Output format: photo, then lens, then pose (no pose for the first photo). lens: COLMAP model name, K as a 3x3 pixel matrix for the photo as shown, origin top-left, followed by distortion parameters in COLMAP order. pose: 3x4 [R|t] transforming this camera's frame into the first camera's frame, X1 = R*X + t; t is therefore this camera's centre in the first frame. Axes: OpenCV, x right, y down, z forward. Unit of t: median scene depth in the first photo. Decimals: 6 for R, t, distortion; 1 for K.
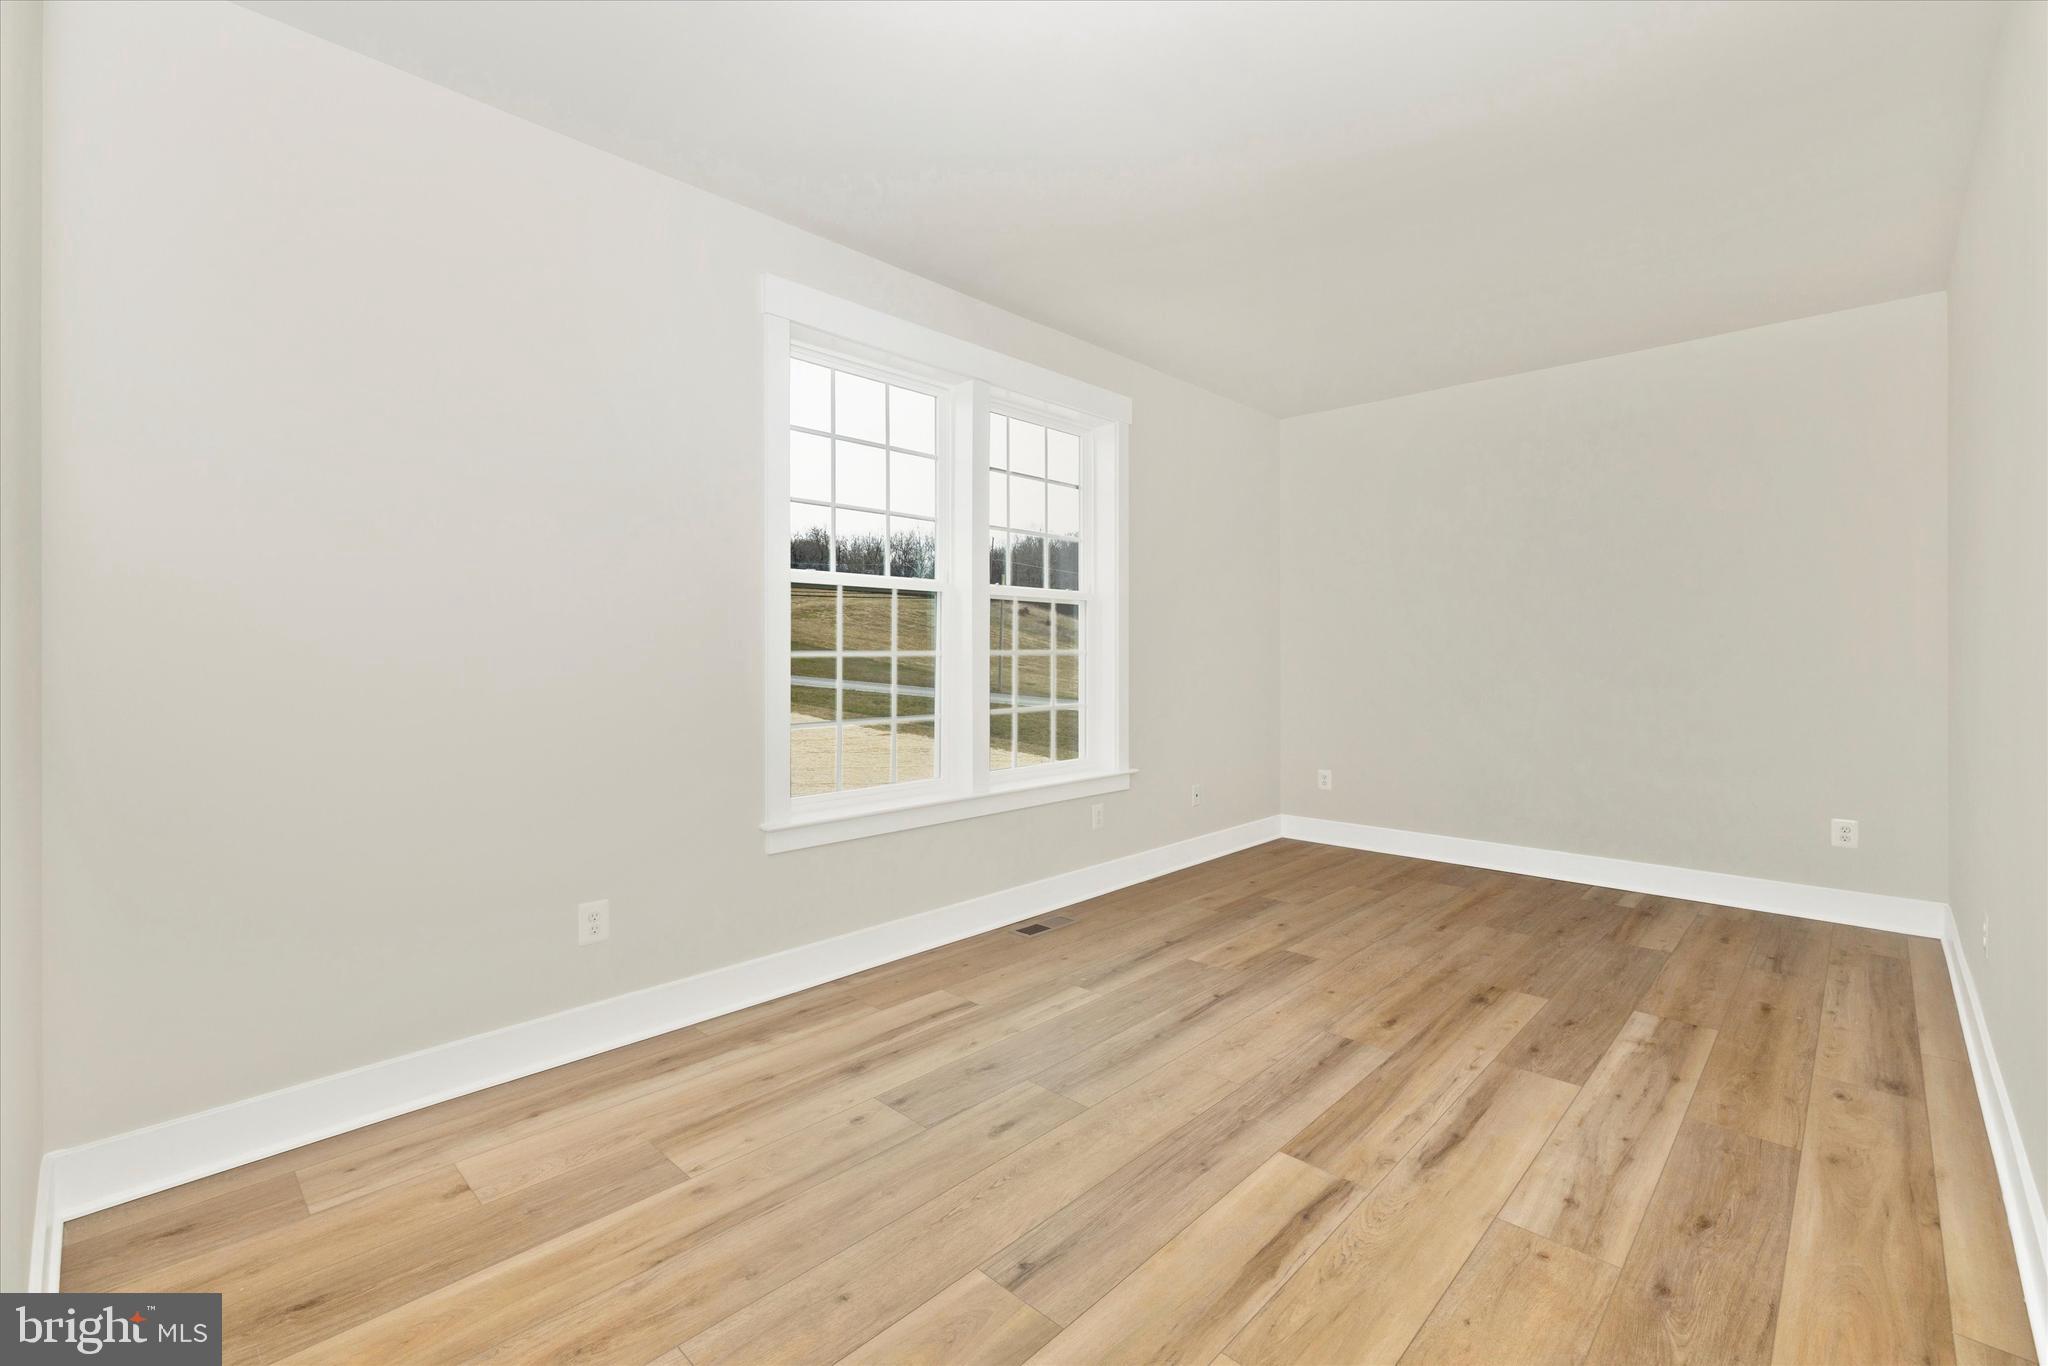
lens RADIAL K [[875.9, 0, 1019.7], [0, 875.9, 676.6], [0, 0, 1]] dist [-0.002246, 0.000060]
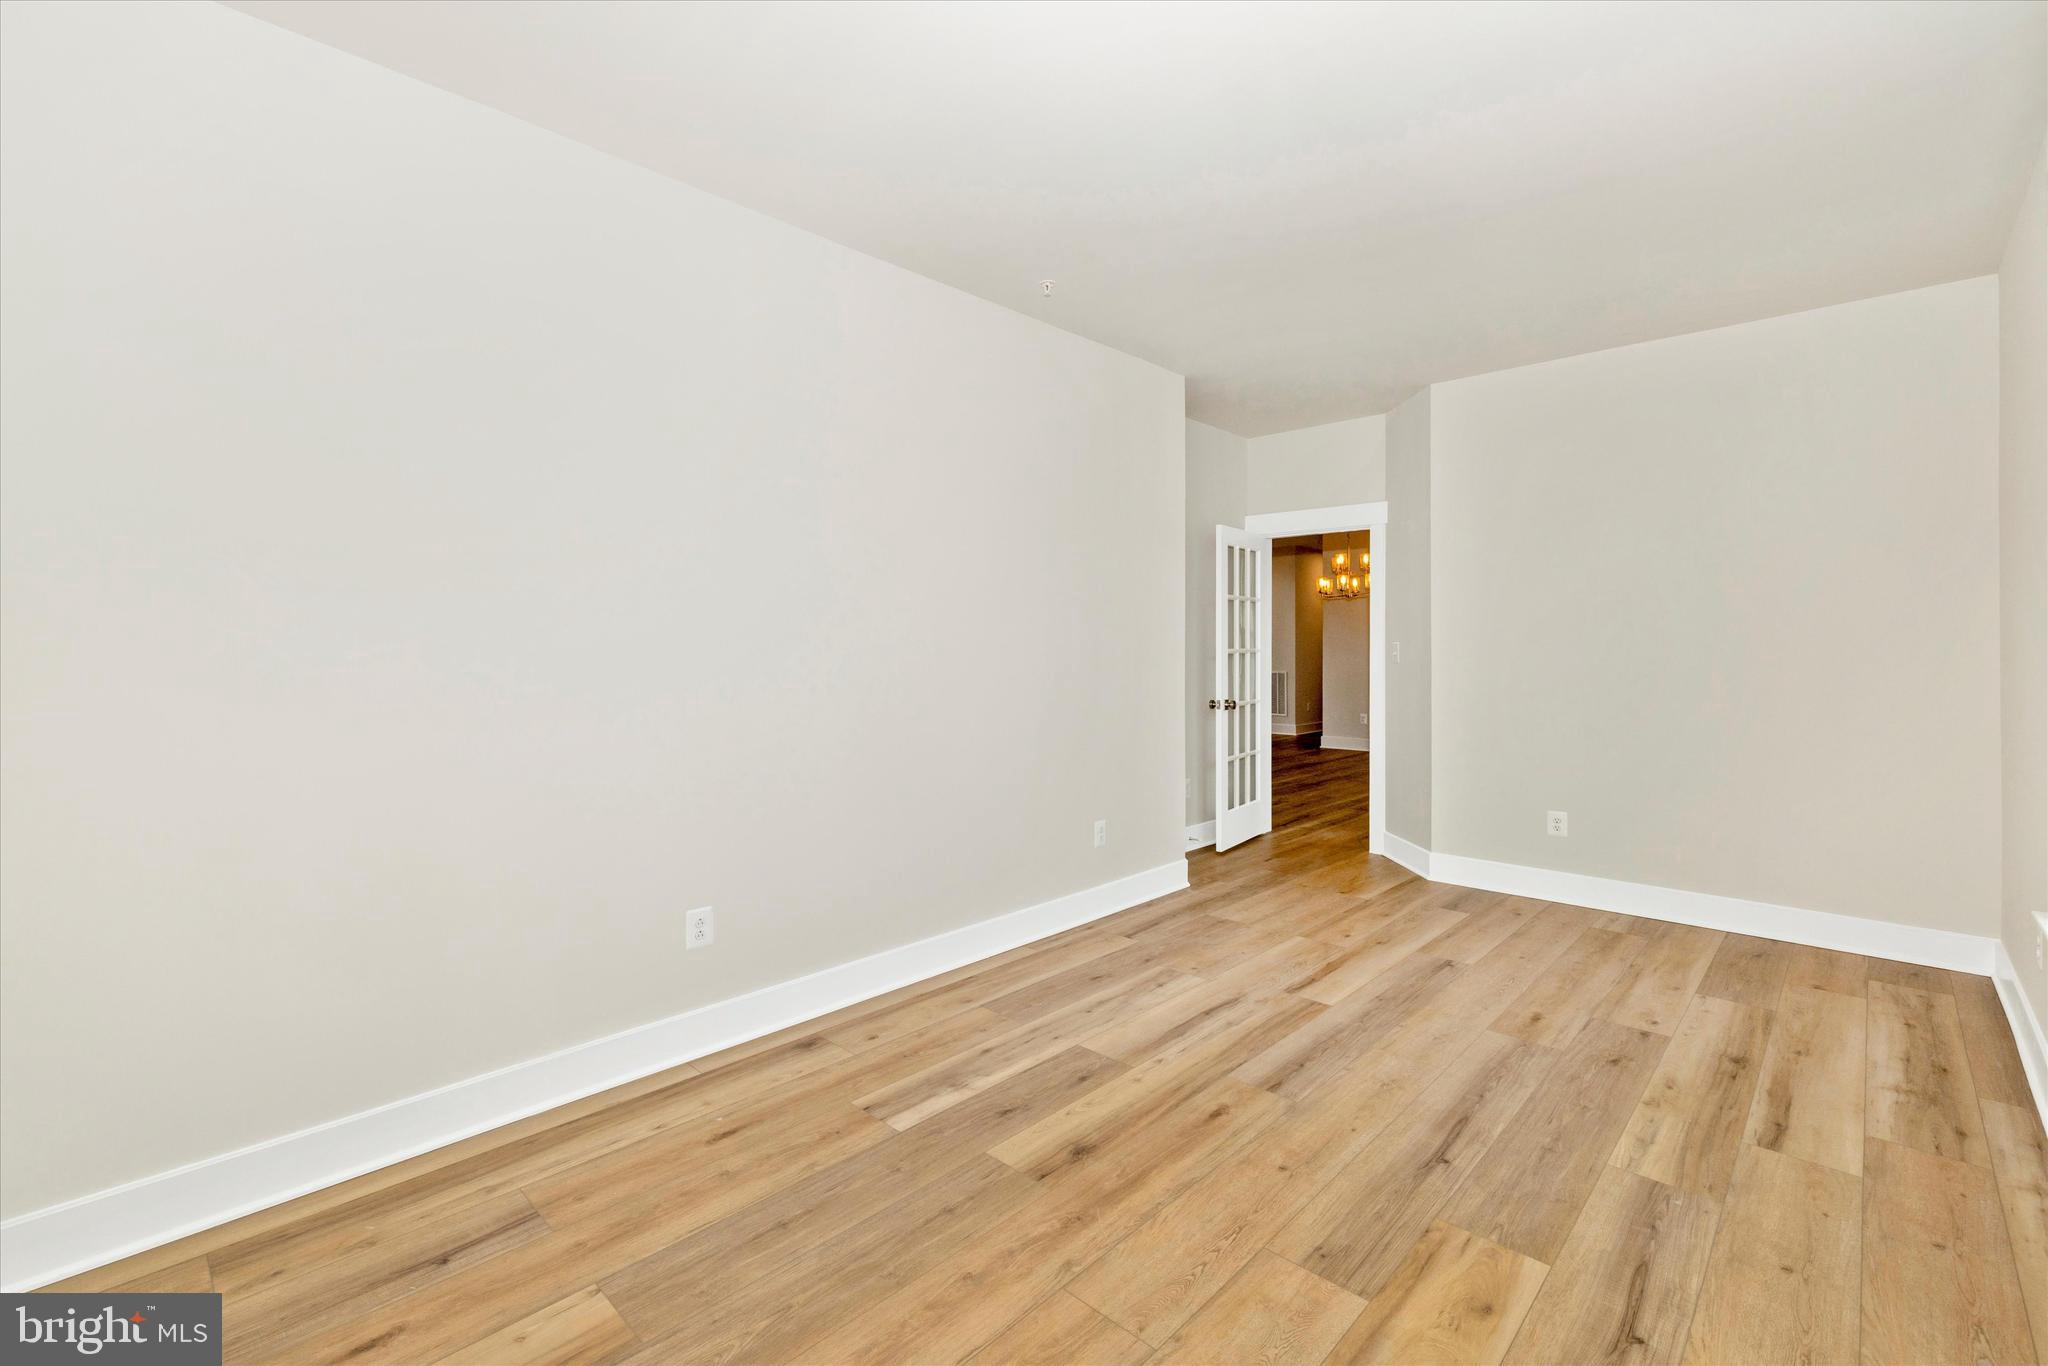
lens RADIAL K [[882.1, 0, 1032.7], [0, 882.1, 662.4], [0, 0, 1]] dist [-0.000836, -0.000198]
pose [[-0.999806, 0.001738, -0.019600, 0.669107], [0.000911, 0.999112, 0.042132, -0.077510], [0.019656, 0.042106, -0.998920, 1.977786]]
